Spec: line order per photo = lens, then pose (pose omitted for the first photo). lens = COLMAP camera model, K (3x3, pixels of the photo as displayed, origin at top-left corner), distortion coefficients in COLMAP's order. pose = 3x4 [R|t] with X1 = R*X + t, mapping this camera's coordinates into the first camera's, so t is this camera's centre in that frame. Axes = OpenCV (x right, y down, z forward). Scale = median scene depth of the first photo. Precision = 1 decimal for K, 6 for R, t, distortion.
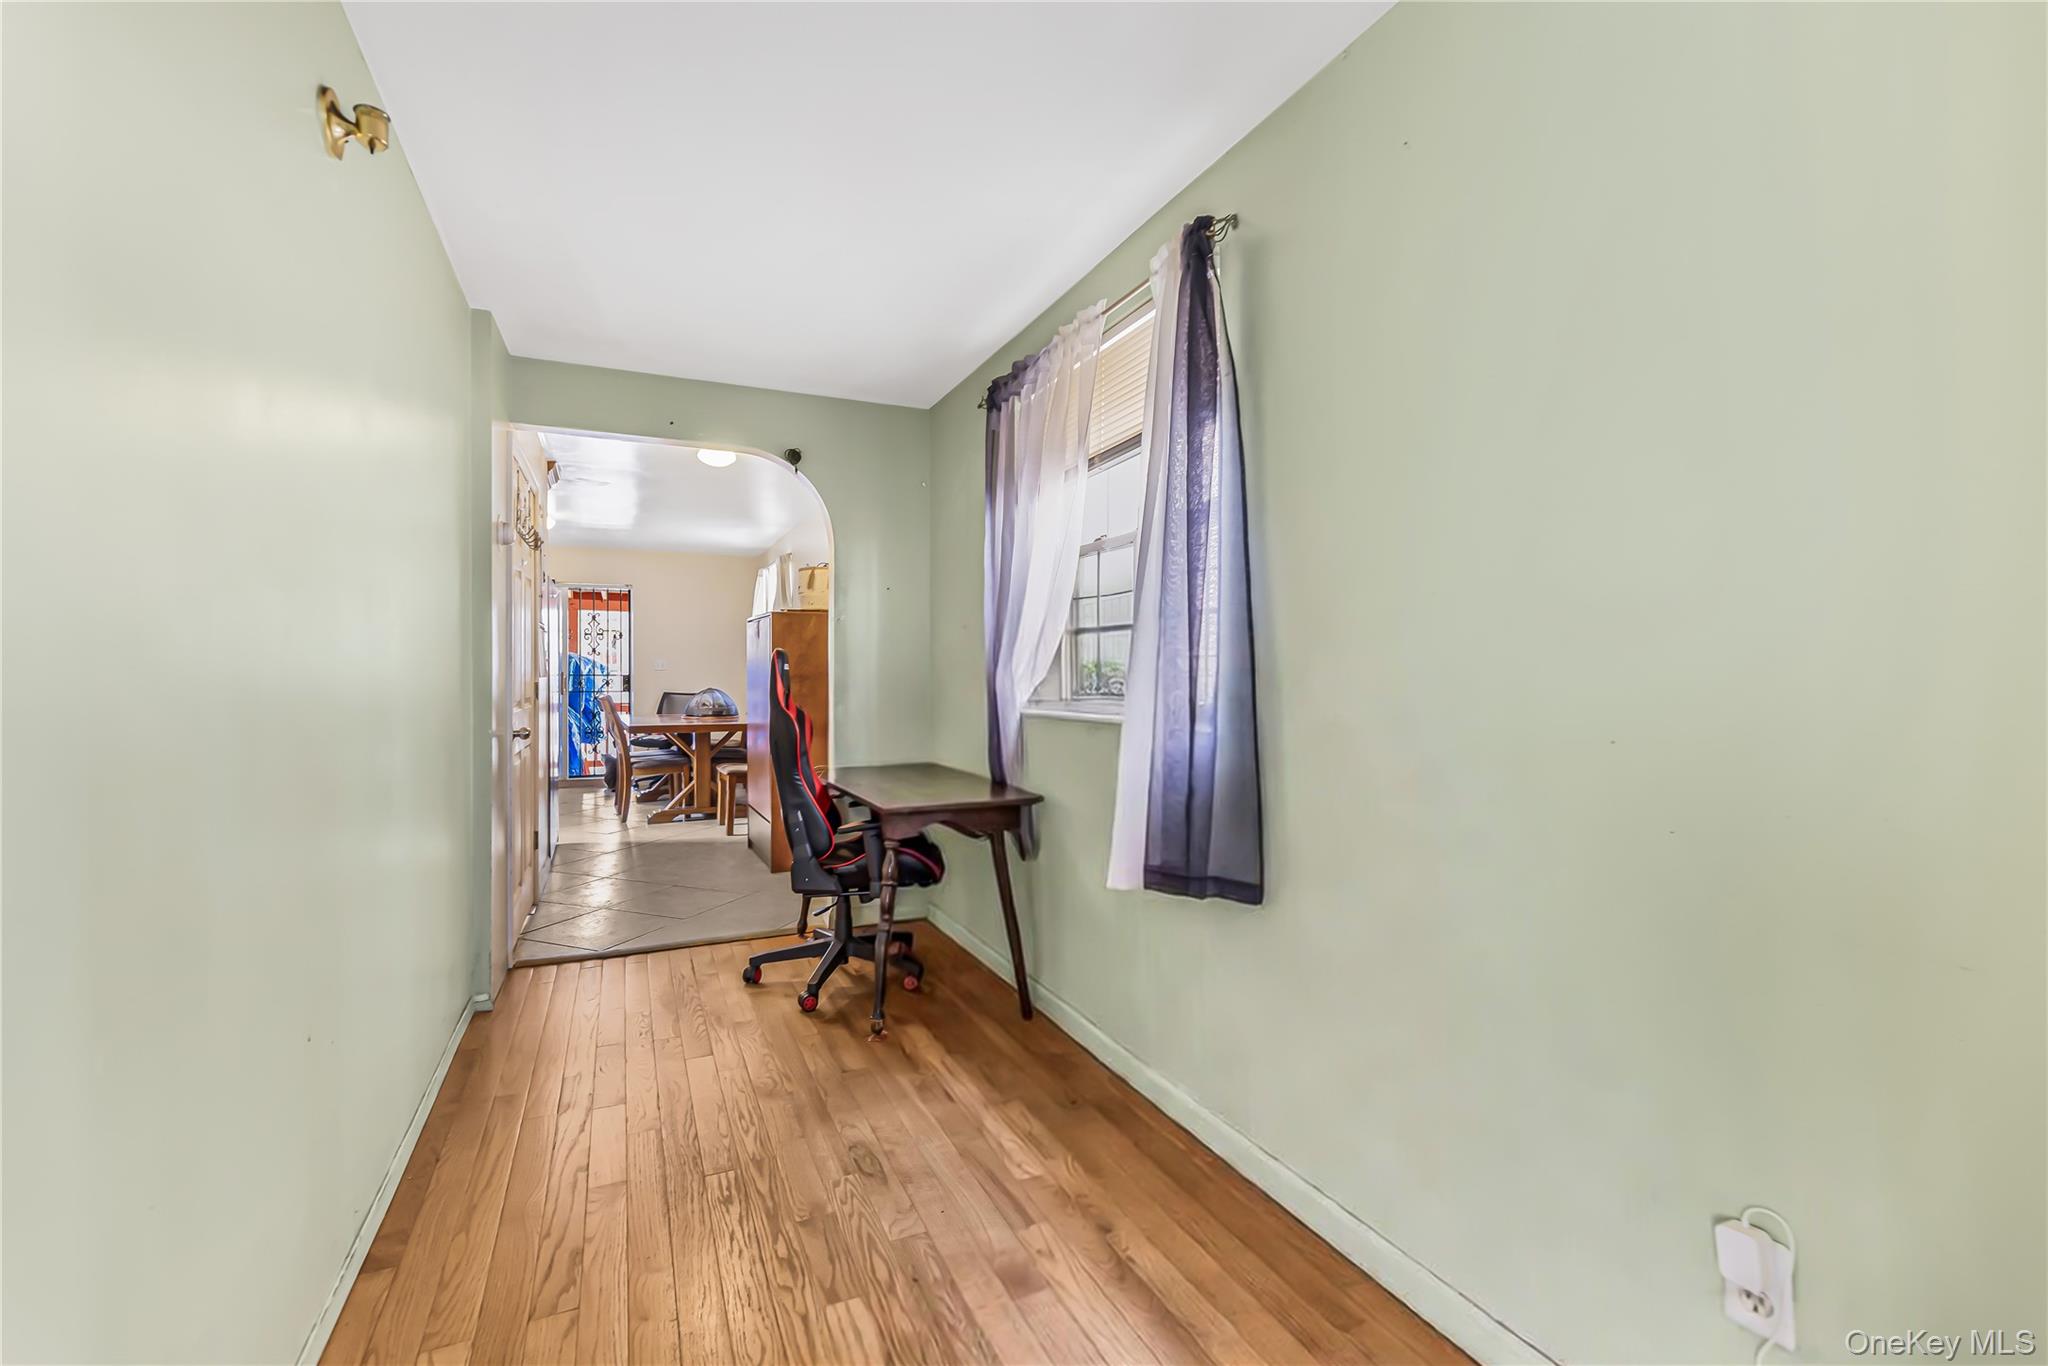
lens RADIAL K [[866.0, 0, 1010.9], [0, 866.0, 683.1], [0, 0, 1]] dist [0.009664, 0.000376]
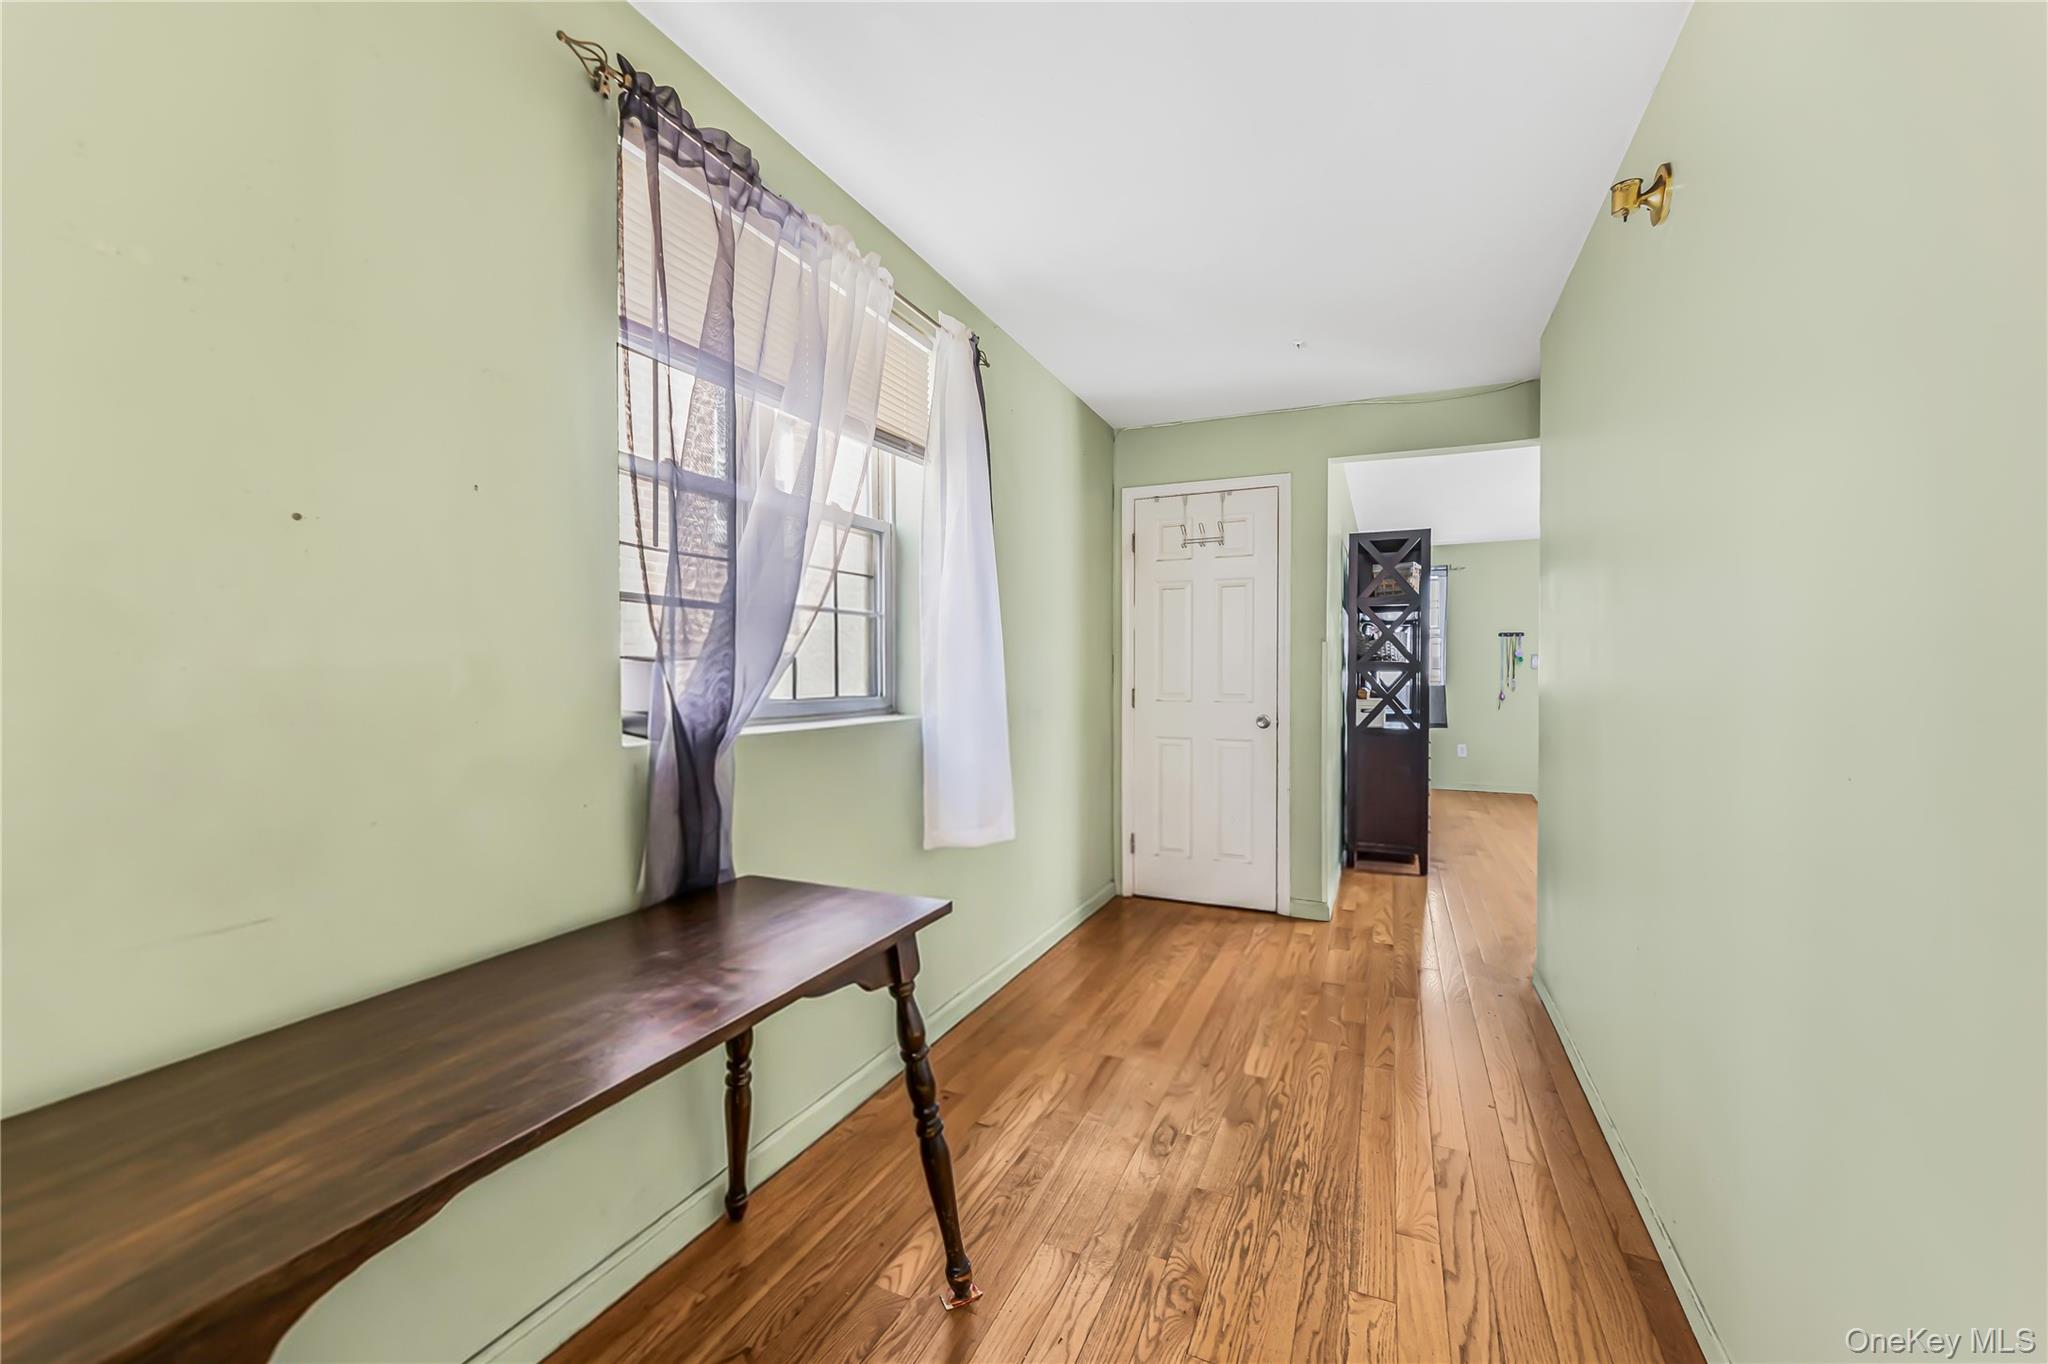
lens RADIAL K [[837.6, 0, 1008.2], [0, 837.6, 675.6], [0, 0, 1]] dist [-0.002129, 0.000491]
pose [[-0.660080, -0.004425, 0.751182, -0.812717], [0.007553, 0.999893, 0.012528, -0.016252], [-0.751157, 0.013943, -0.659976, 1.839101]]
